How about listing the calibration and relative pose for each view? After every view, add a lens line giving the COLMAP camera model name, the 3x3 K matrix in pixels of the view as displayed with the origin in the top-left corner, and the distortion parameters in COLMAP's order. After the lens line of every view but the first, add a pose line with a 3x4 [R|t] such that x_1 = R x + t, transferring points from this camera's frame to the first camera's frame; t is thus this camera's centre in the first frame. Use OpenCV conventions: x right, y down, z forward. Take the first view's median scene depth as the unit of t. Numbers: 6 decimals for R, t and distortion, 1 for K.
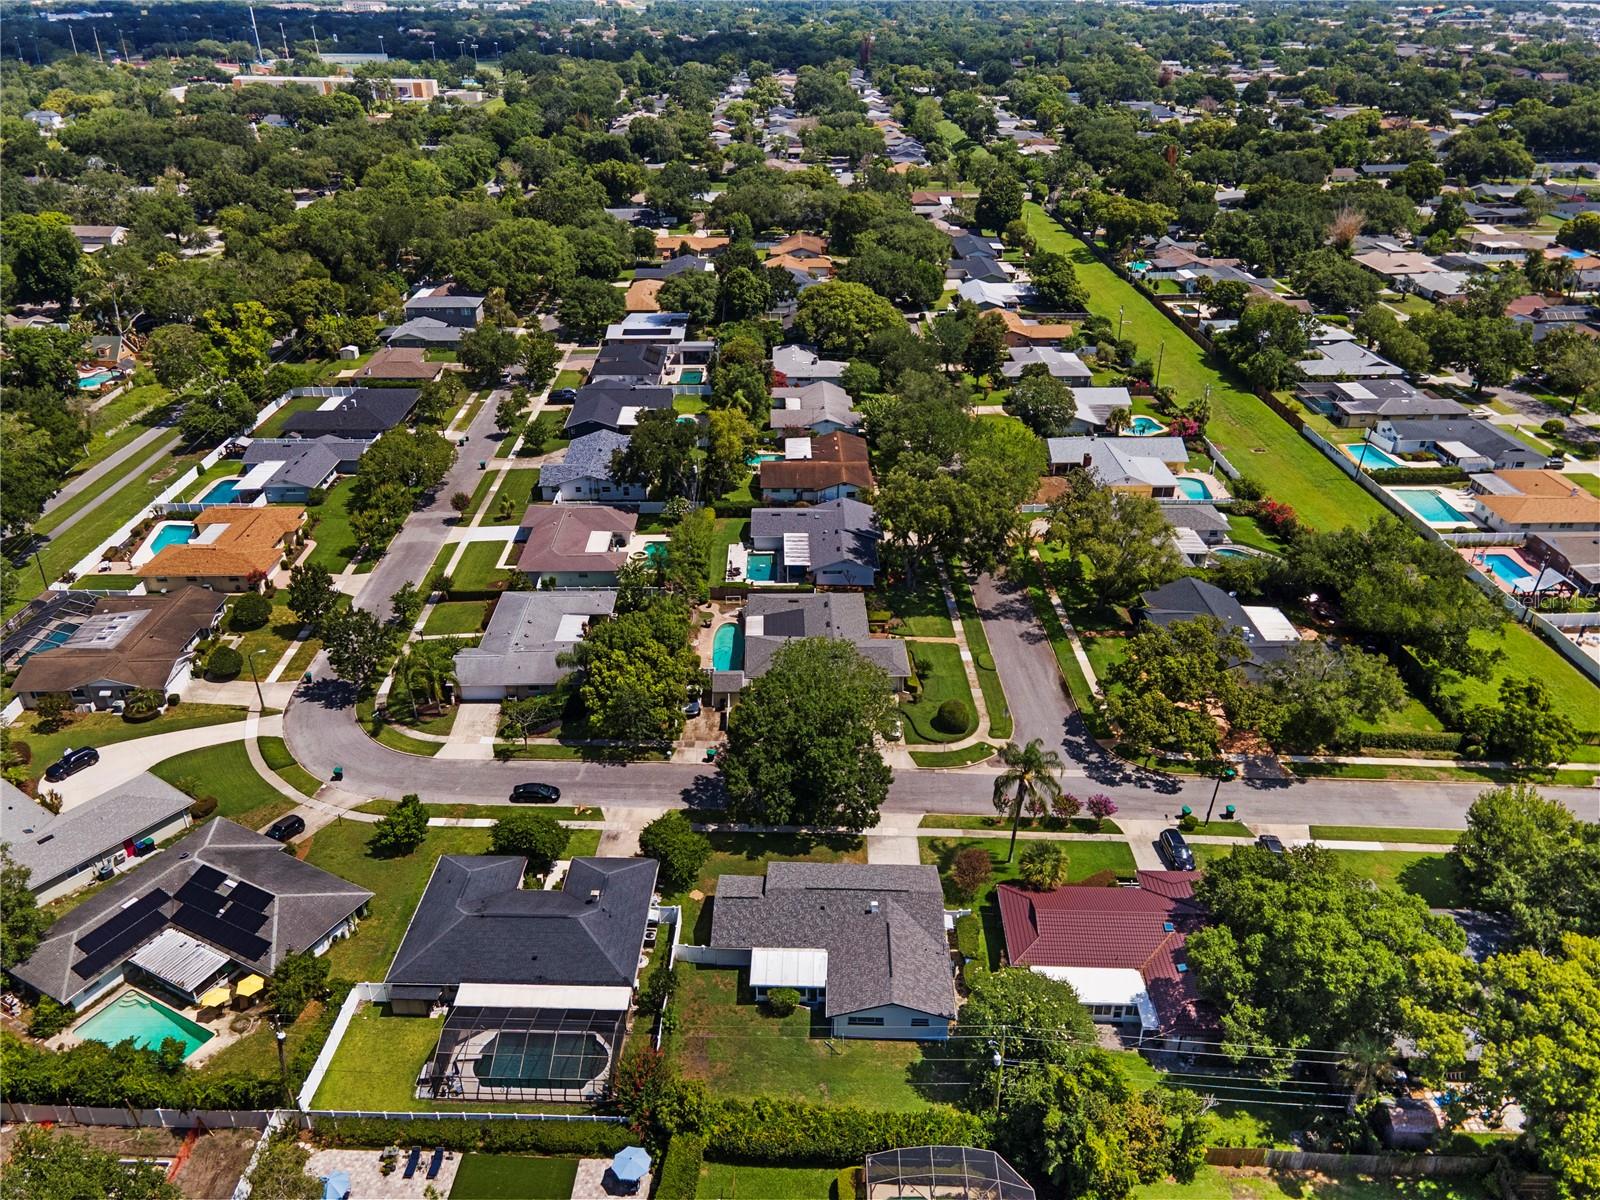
lens RADIAL K [[1164.1, 0, 800.0], [0, 1164.1, 600.0], [0, 0, 1]] dist [0.031040, 0.033088]
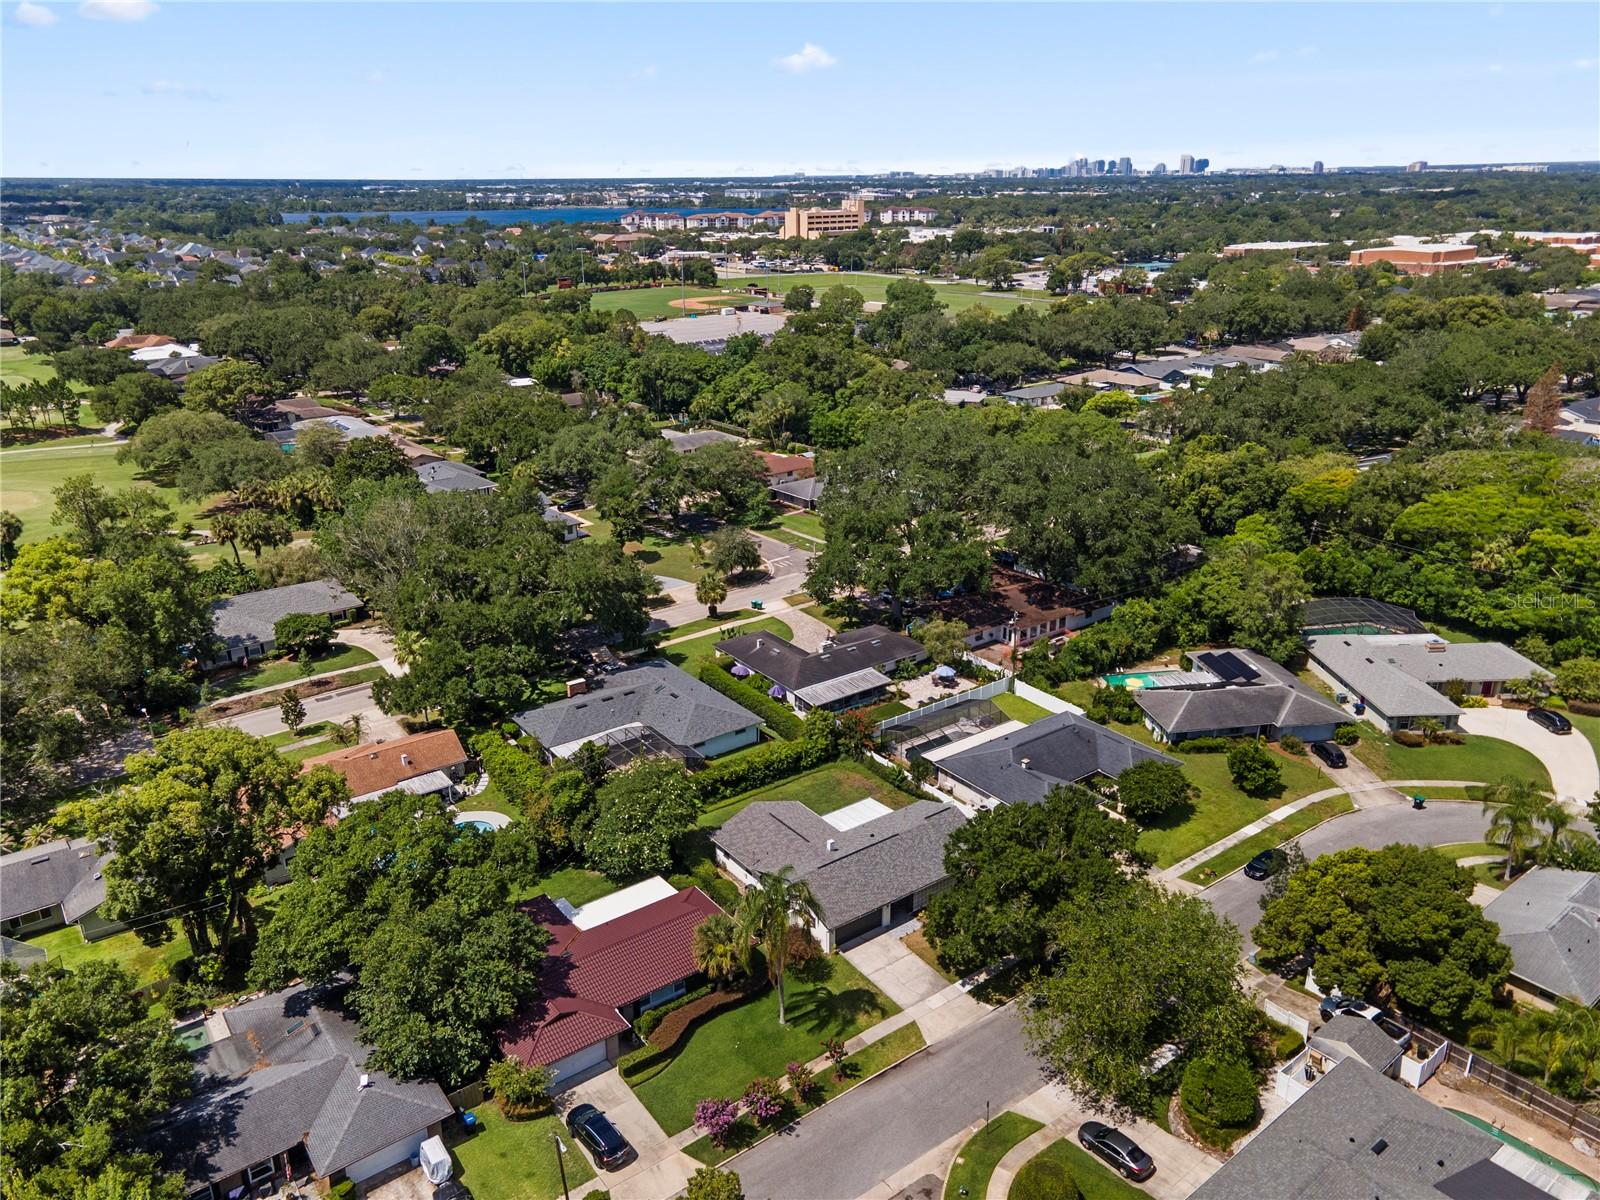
lens RADIAL K [[1164.1, 0, 800.0], [0, 1164.1, 600.0], [0, 0, 1]] dist [0.031040, 0.033088]
pose [[-0.784261, 0.217699, -0.580984, 0.499920], [-0.289594, 0.699707, 0.653104, -0.431911], [0.548699, 0.680453, -0.485709, 1.060231]]
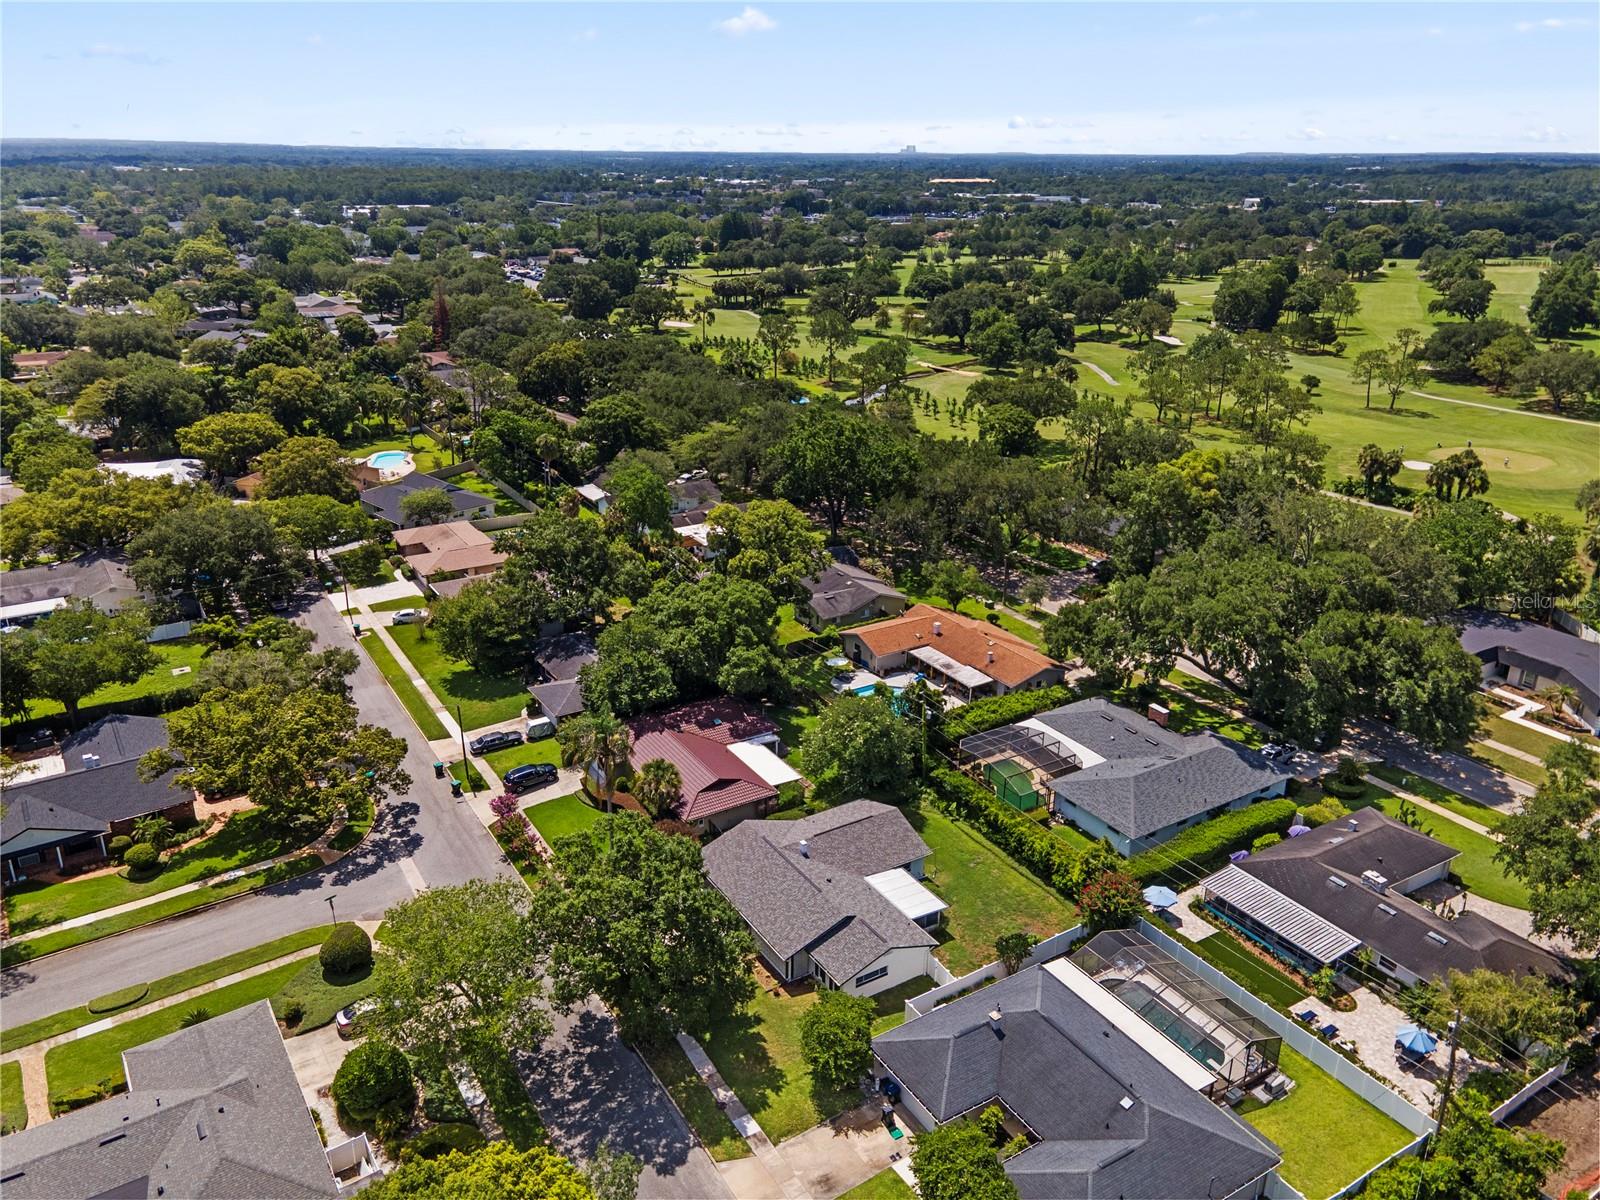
lens RADIAL K [[1182.5, 0, 790.6], [0, 1182.5, 579.6], [0, 0, 1]] dist [0.021102, 0.036297]
pose [[-0.547300, -0.291960, 0.784361, -0.500921], [0.390982, 0.739440, 0.548053, -0.347920], [-0.739997, 0.606620, -0.290544, 0.920289]]
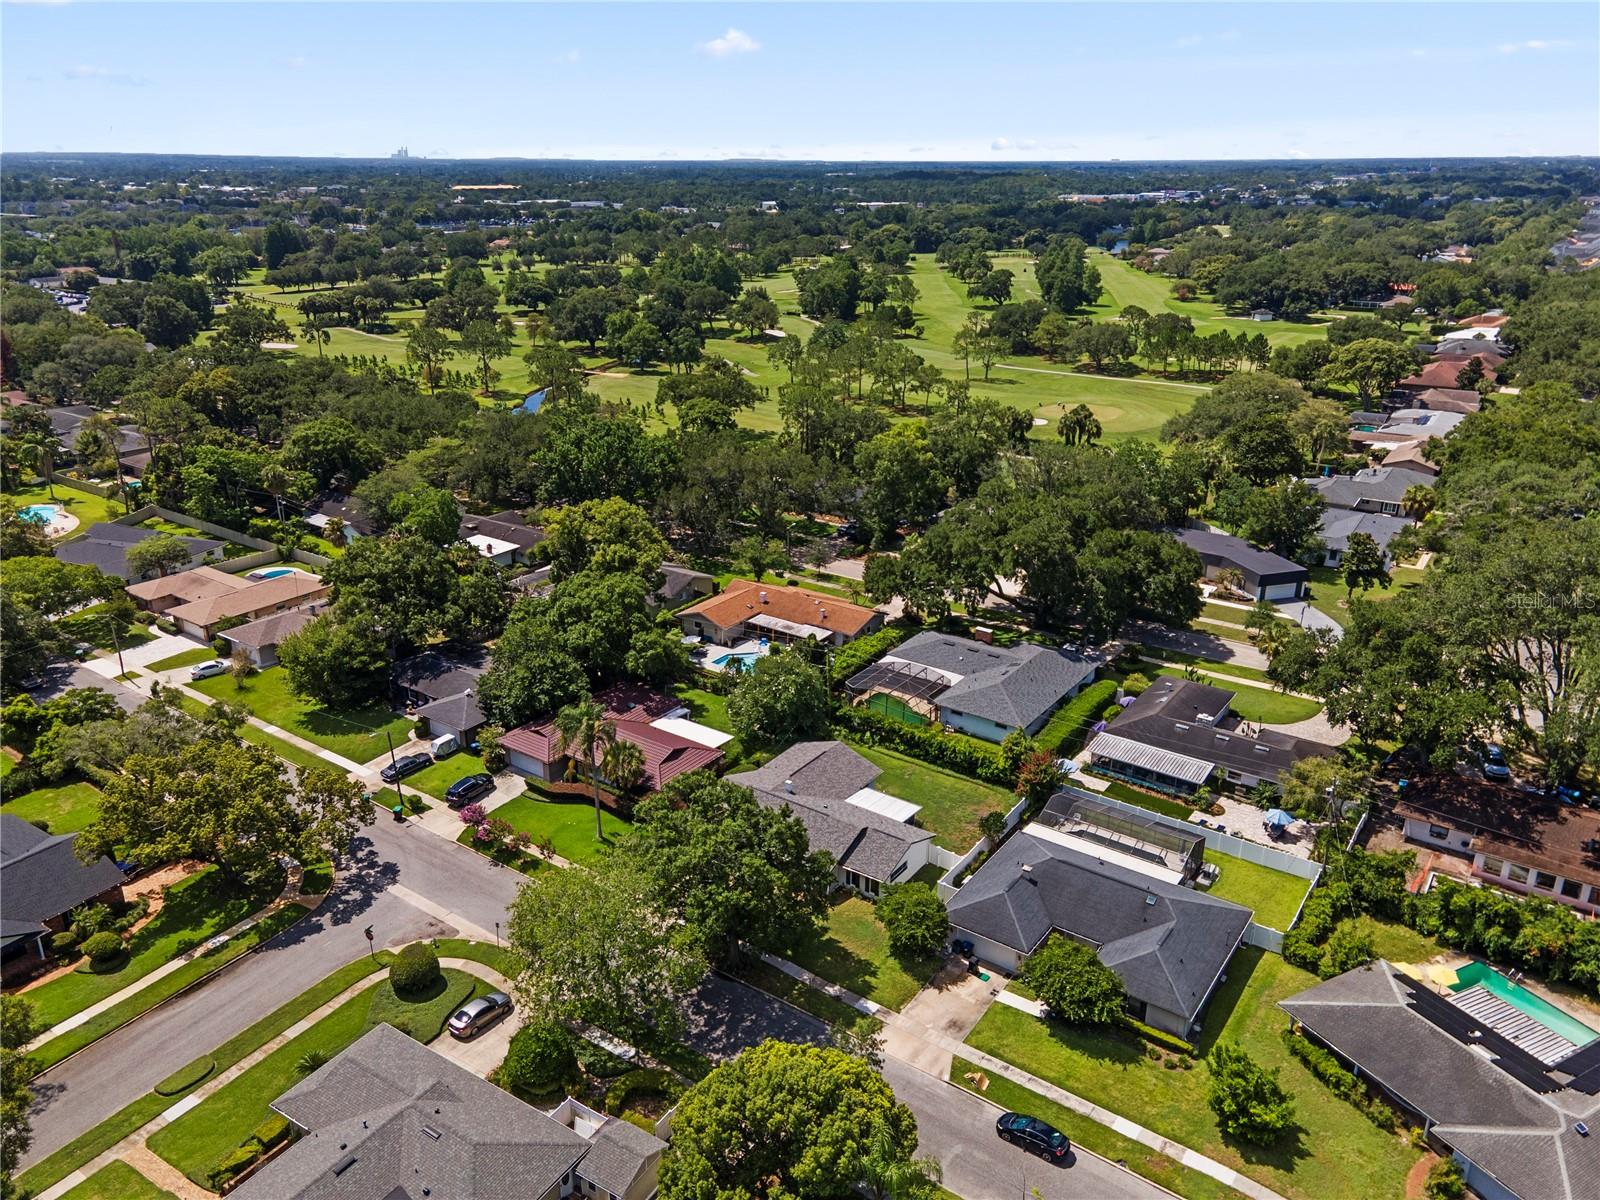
lens RADIAL K [[1178.7, 0, 795.8], [0, 1178.7, 584.0], [0, 0, 1]] dist [0.036803, -0.002579]
pose [[-0.830351, -0.193103, 0.522713, -0.380098], [0.261890, 0.692753, 0.671942, -0.478564], [-0.491865, 0.694841, -0.524657, 1.146032]]
